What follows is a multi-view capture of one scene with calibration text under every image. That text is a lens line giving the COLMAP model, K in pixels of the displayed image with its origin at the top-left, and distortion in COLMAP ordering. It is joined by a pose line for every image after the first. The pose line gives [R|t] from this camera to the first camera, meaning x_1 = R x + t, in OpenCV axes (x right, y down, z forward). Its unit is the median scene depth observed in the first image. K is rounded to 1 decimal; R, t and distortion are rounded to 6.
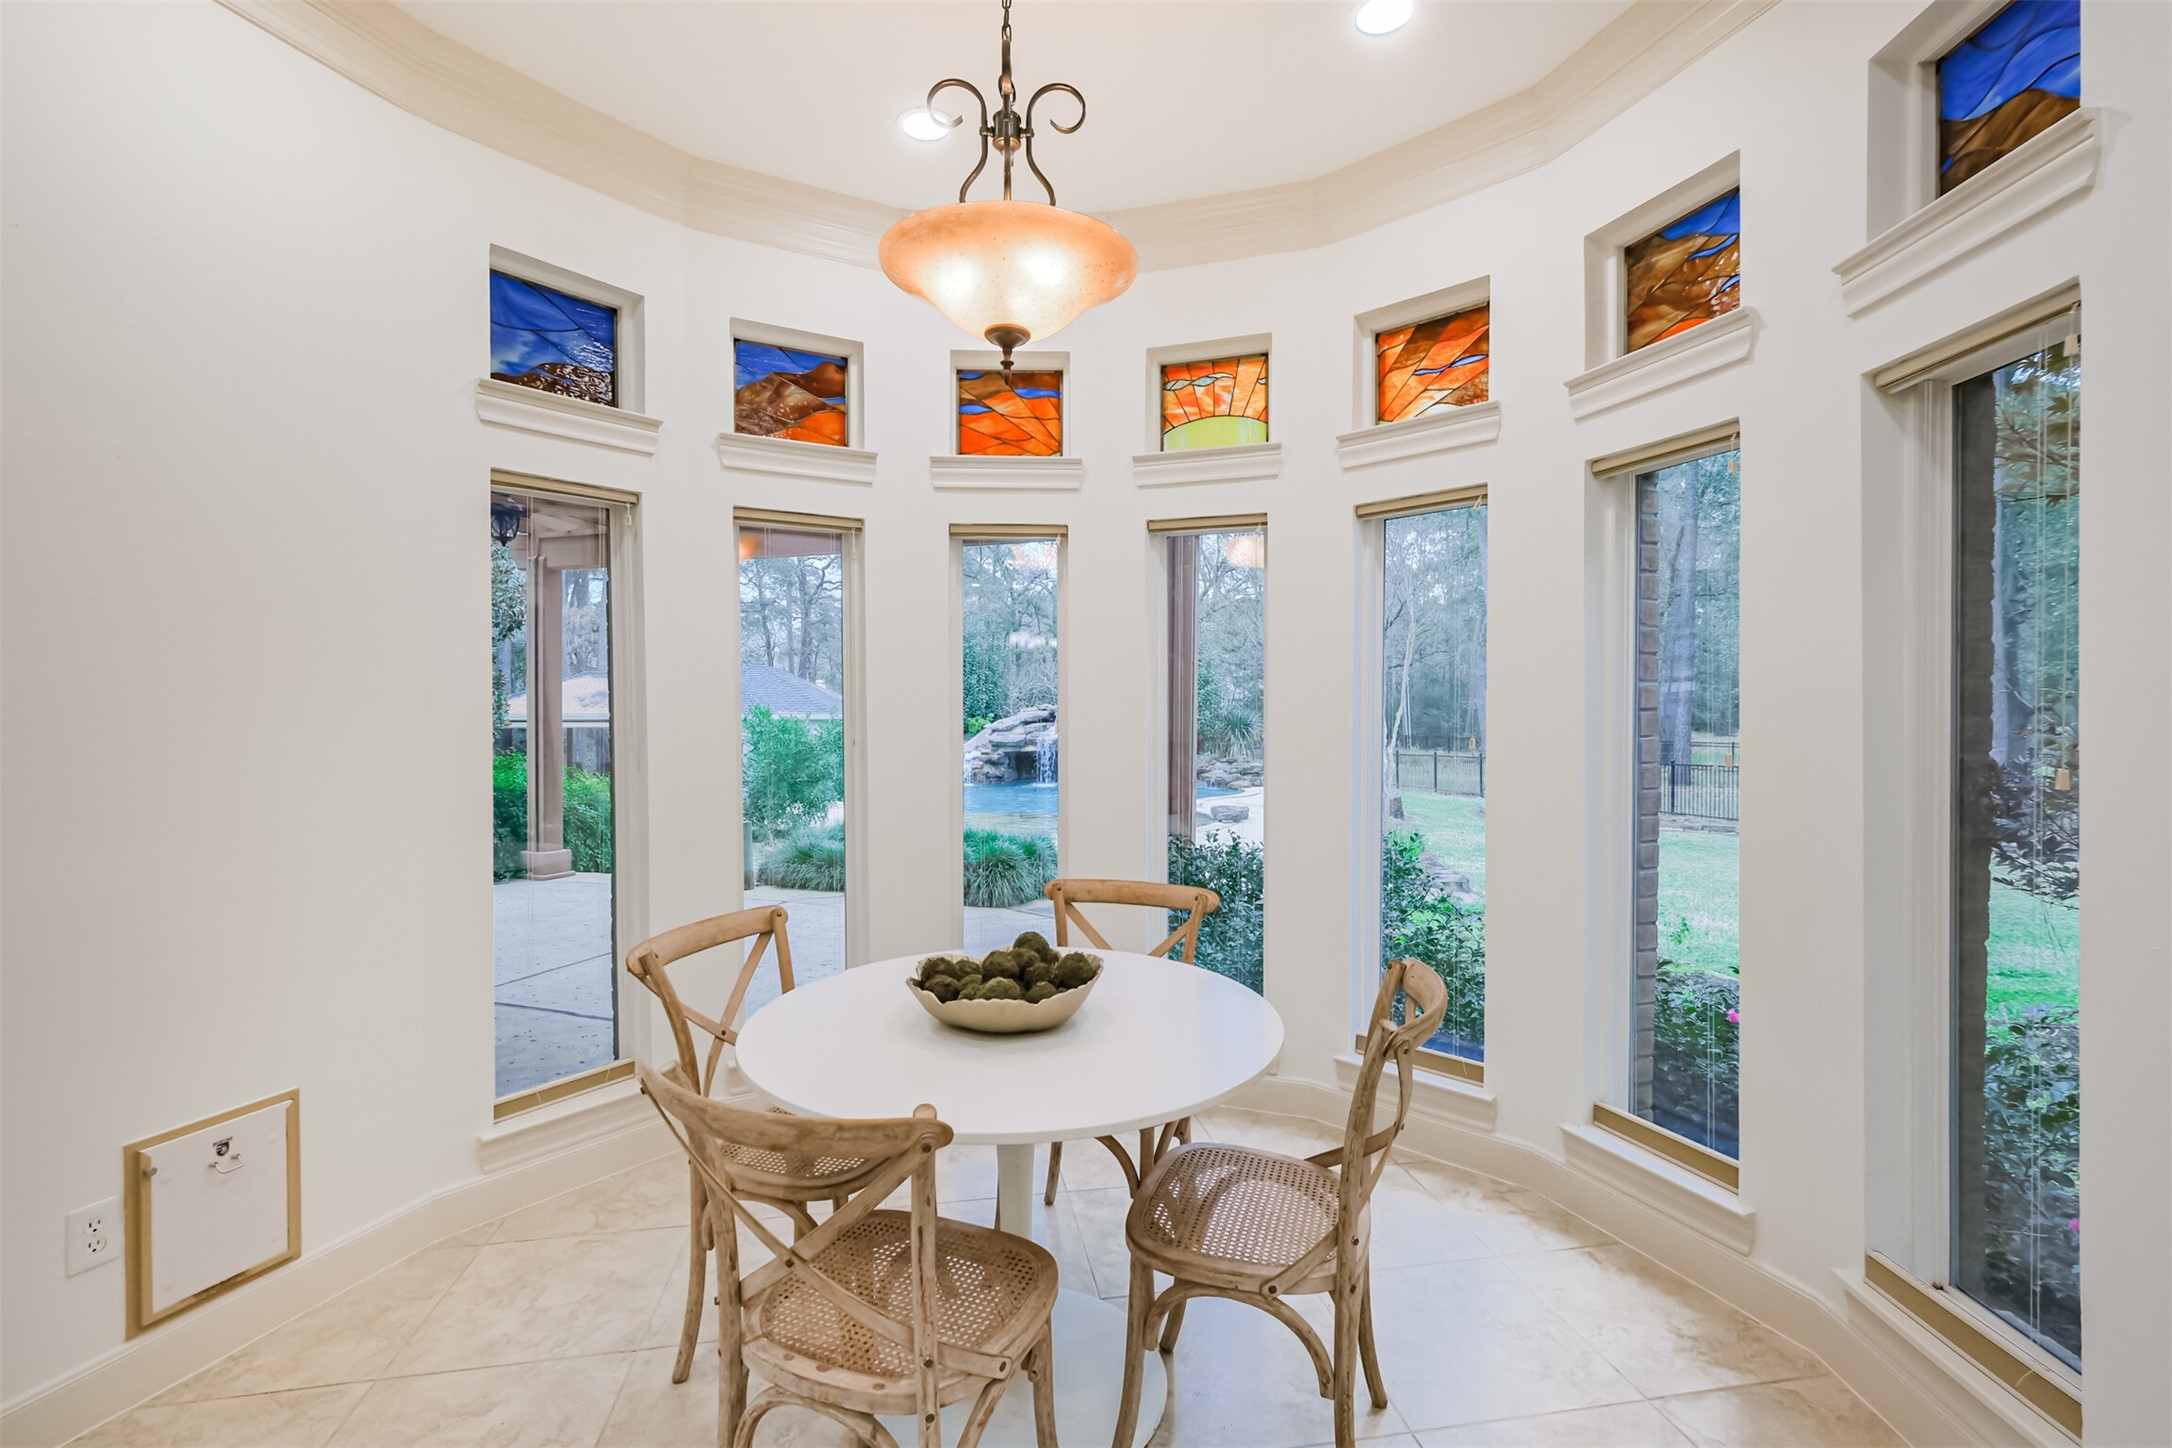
lens RADIAL K [[954.9, 0, 1089.8], [0, 954.9, 727.2], [0, 0, 1]] dist [0.013764, 0.000305]
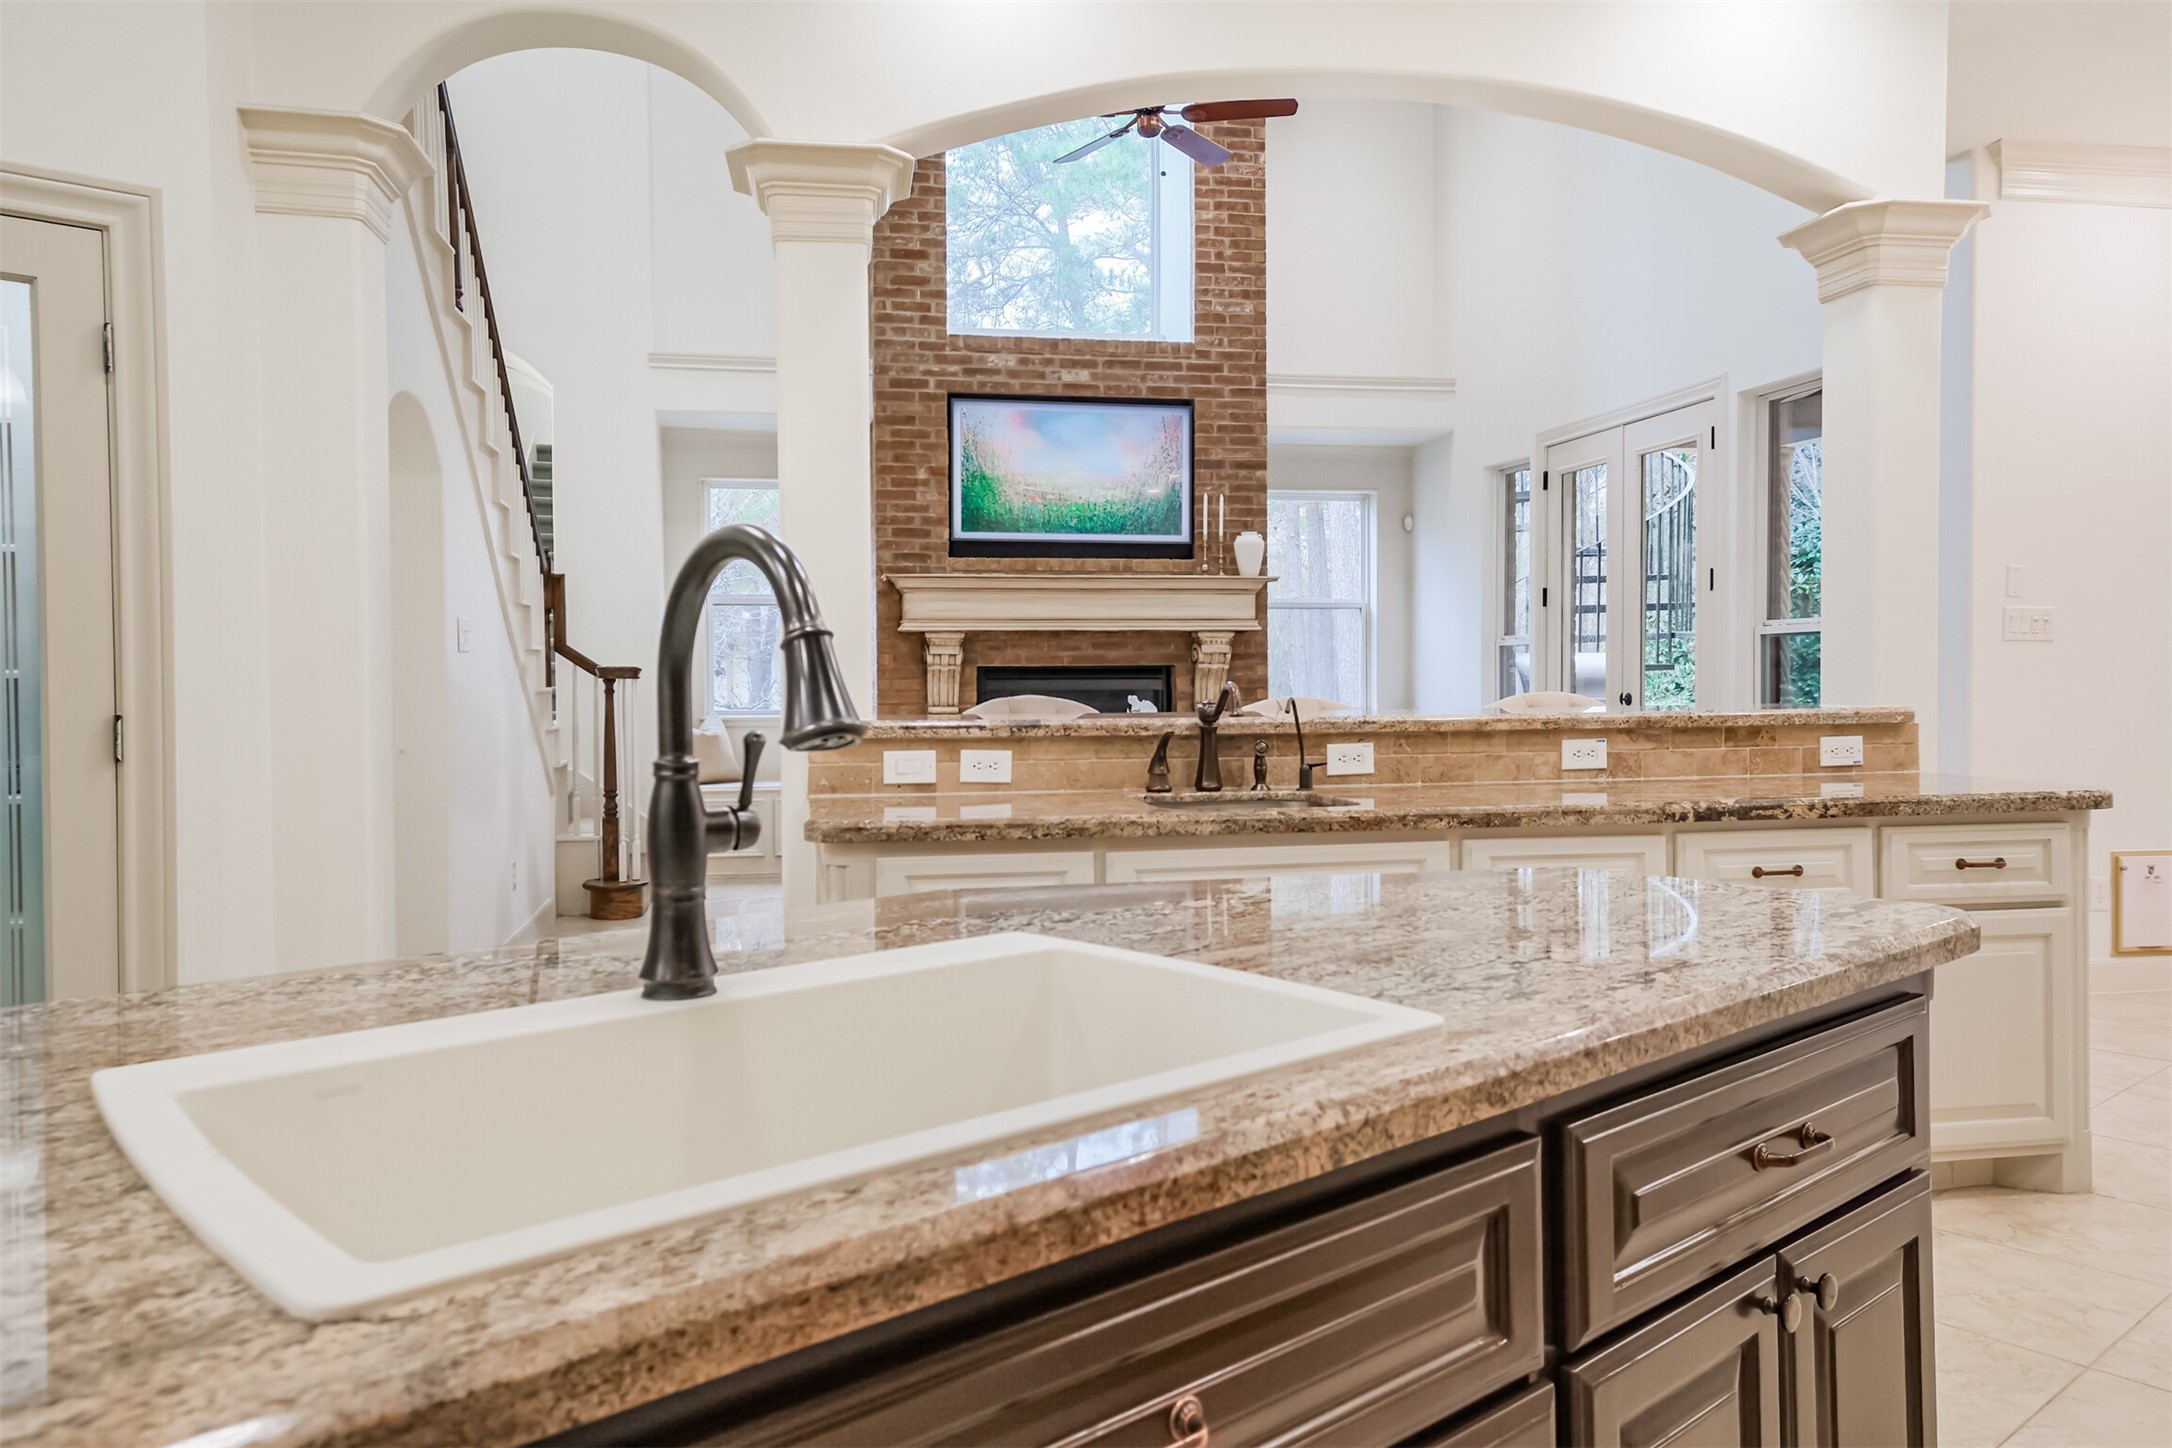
lens RADIAL K [[1529.2, 0, 1090.1], [0, 1529.2, 691.8], [0, 0, 1]] dist [0.036289, -0.001395]
pose [[0.512557, 0.010200, -0.858593, 0.333466], [-0.012745, 0.999910, 0.004271, 0.083847], [0.858559, 0.008753, 0.512641, -1.333380]]
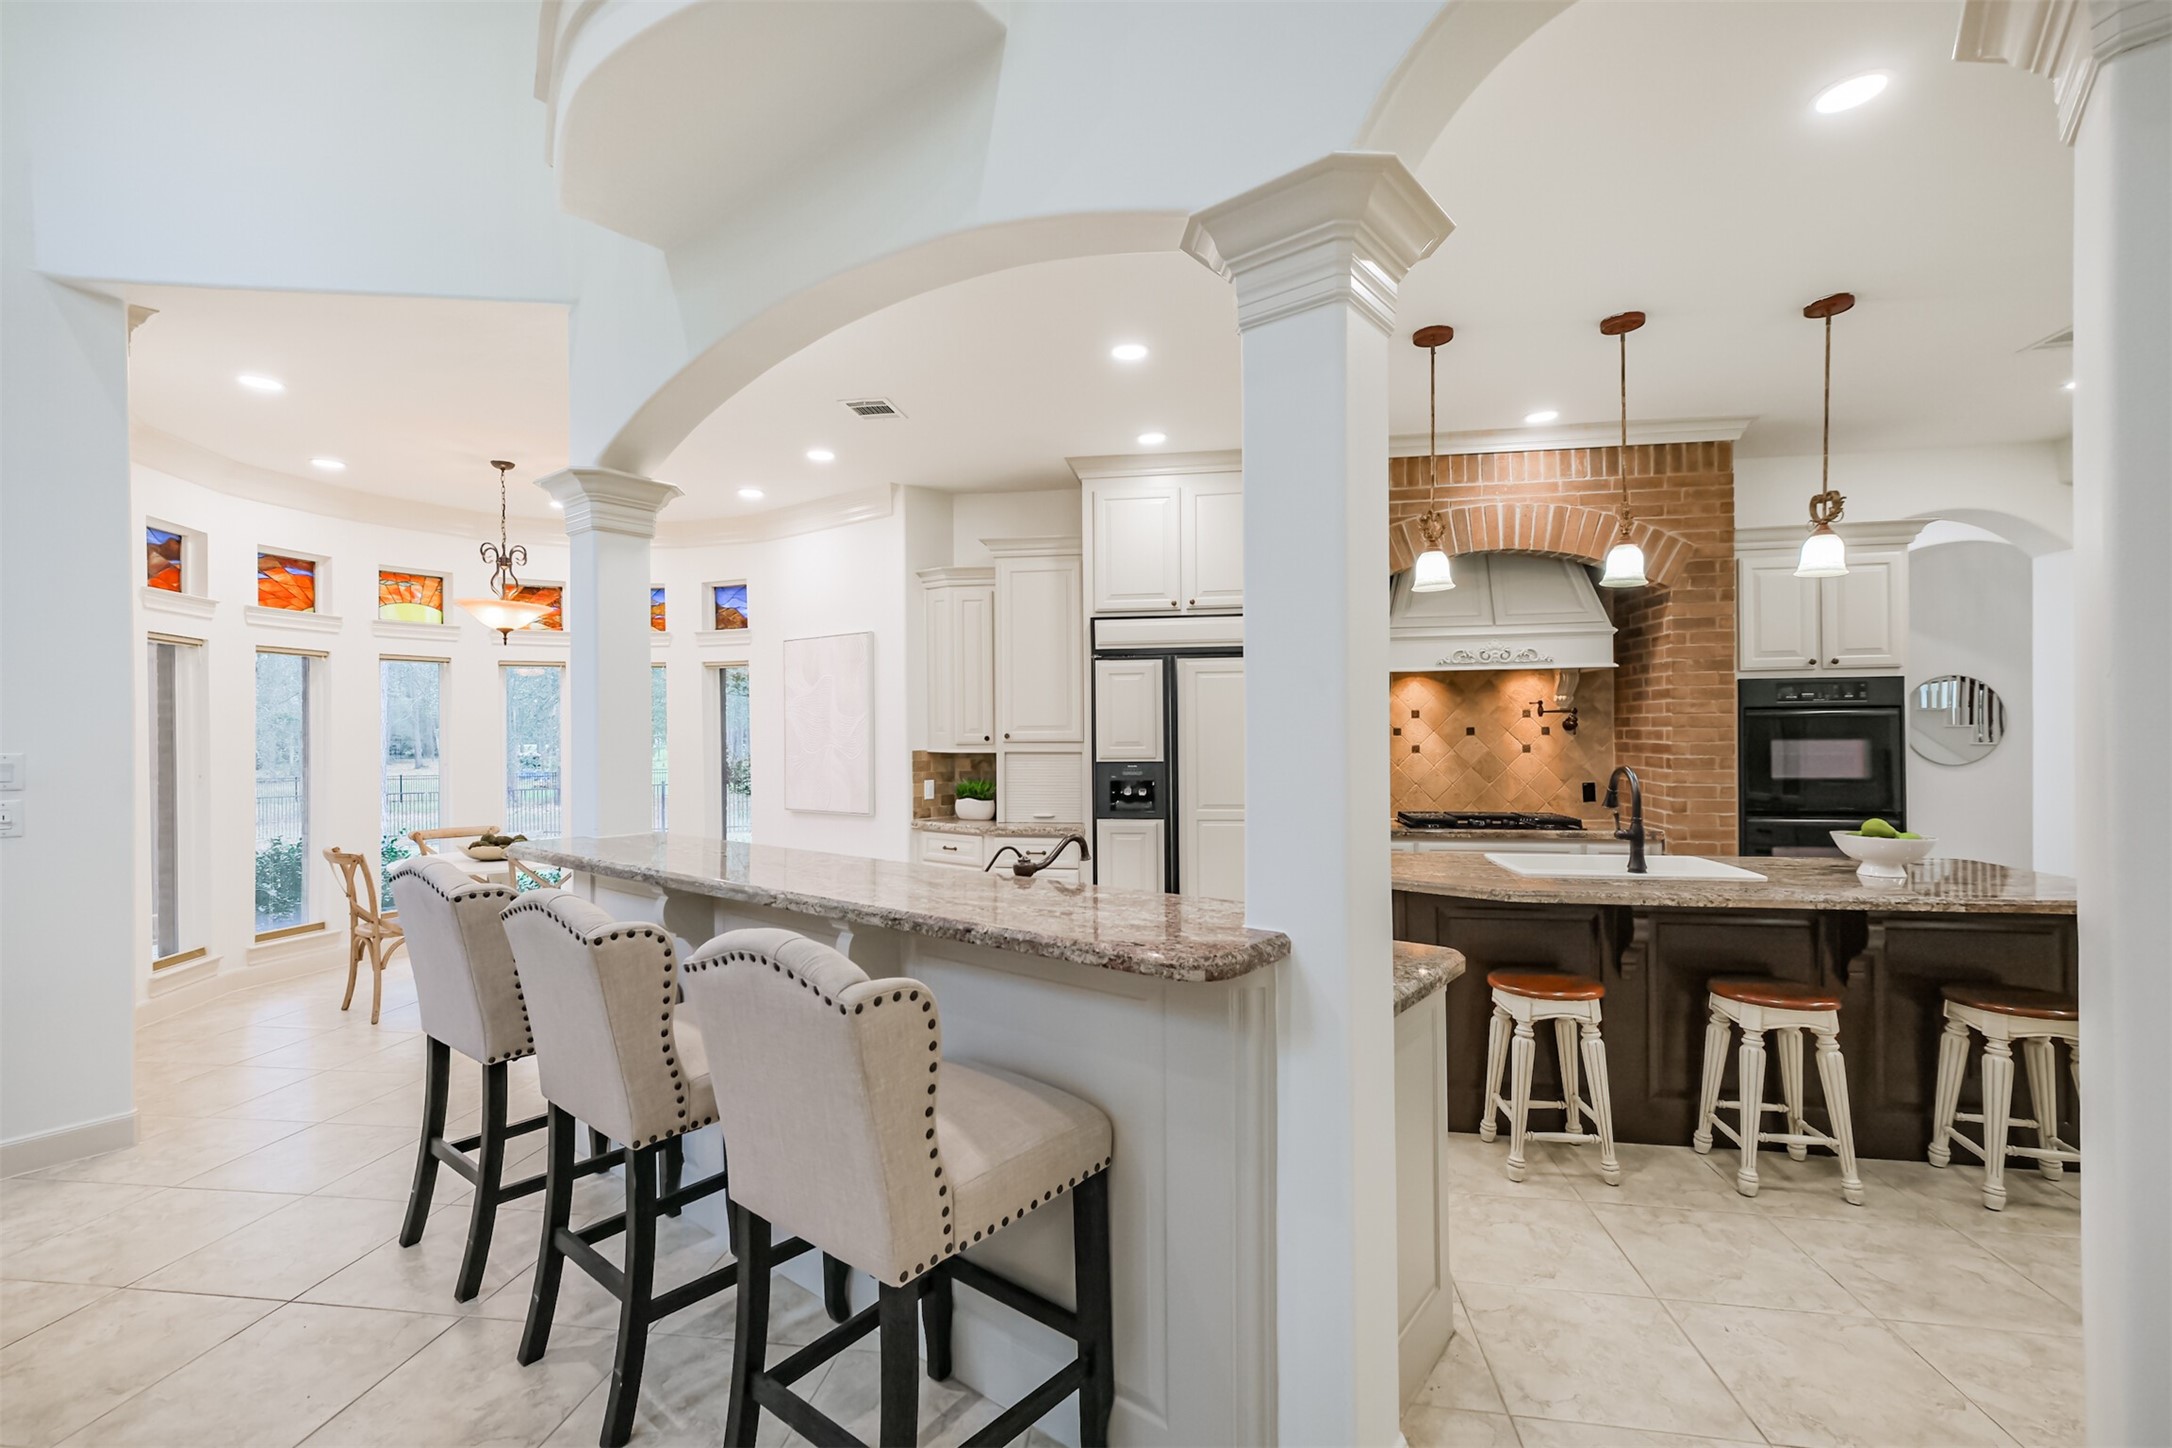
lens RADIAL K [[954.9, 0, 1084.7], [0, 954.9, 729.2], [0, 0, 1]] dist [0.013764, 0.000305]
pose [[0.316296, 0.006629, 0.948637, -1.343887], [0.025101, 0.999567, -0.015354, -0.003386], [-0.948328, 0.028668, 0.315993, -0.951748]]
